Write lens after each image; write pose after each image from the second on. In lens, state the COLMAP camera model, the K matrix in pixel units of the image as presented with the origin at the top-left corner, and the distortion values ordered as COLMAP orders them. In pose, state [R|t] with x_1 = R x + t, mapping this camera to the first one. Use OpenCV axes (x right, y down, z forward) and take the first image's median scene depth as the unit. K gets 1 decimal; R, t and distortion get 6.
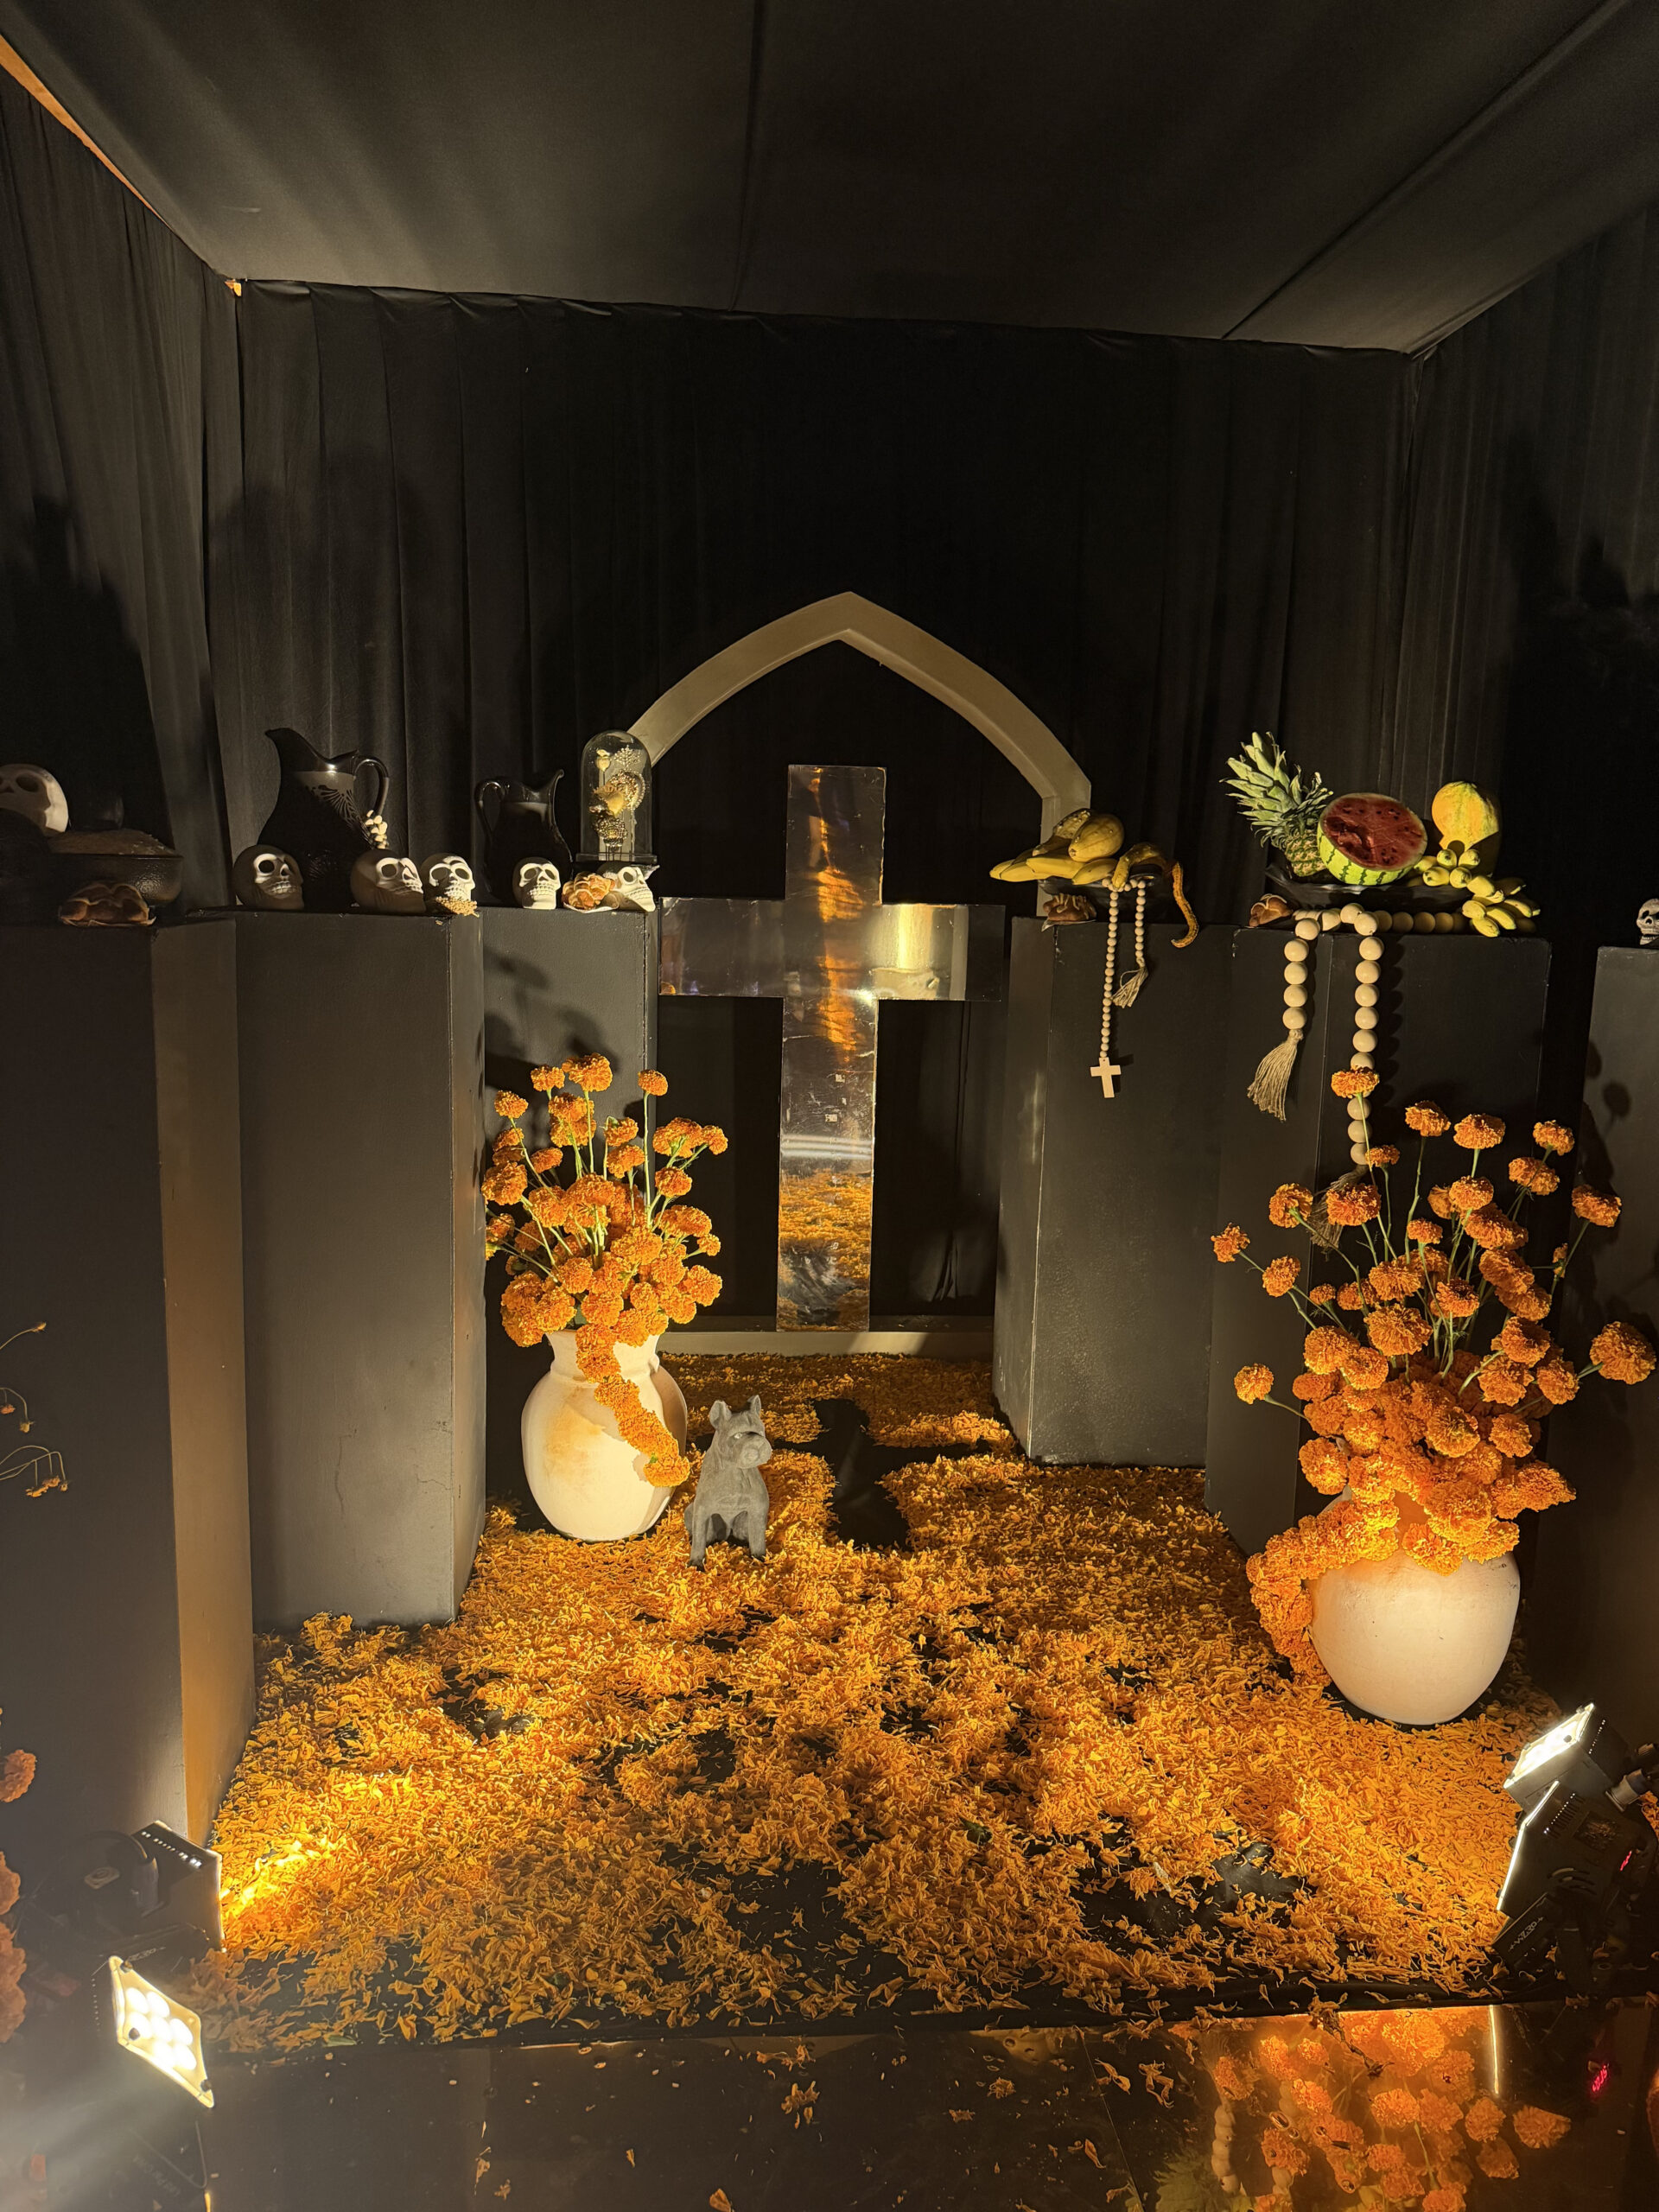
lens RADIAL K [[1549.7, 0, 789.7], [0, 1549.7, 1140.5], [0, 0, 1]] dist [-0.018356, -0.007752]
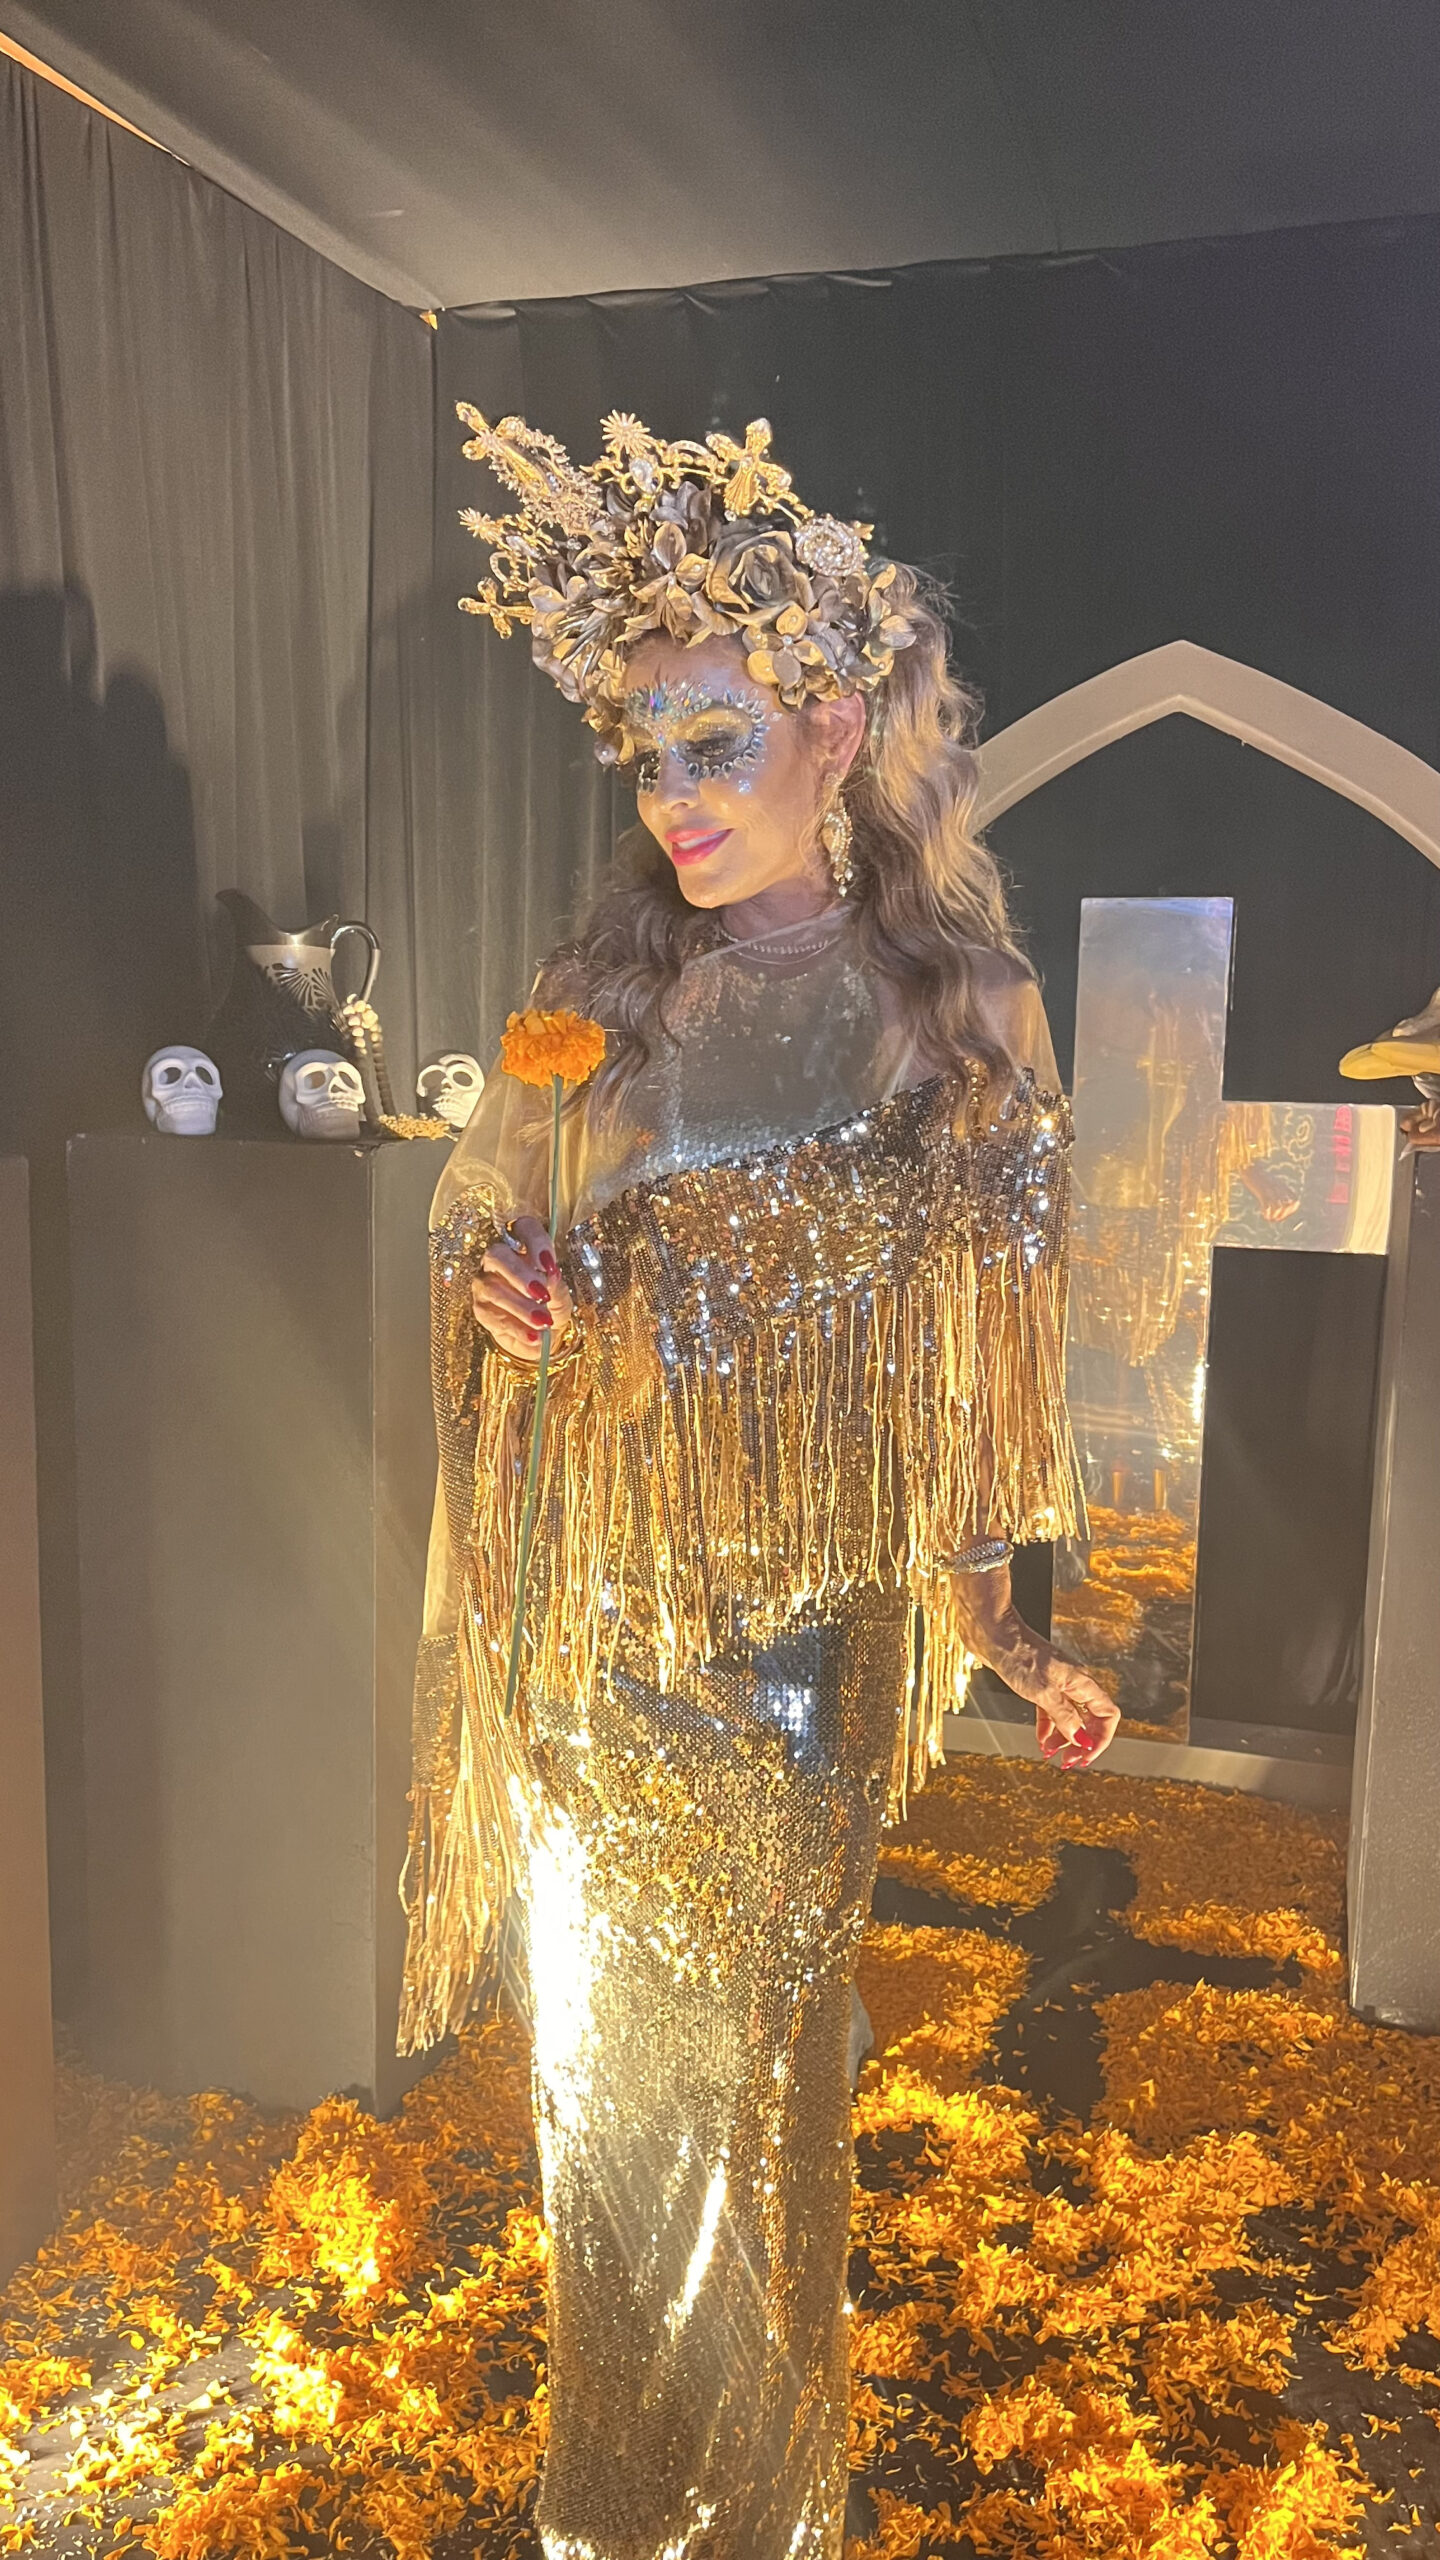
lens RADIAL K [[1942.9, 0, 719.6], [0, 1942.9, 1279.6], [0, 0, 1]] dist [0.000367, -0.003296]
pose [[0.926364, 0.036766, -0.374830, 0.312832], [-0.050439, 0.998369, -0.026729, -0.079942], [0.373236, 0.043667, 0.926708, 0.276476]]
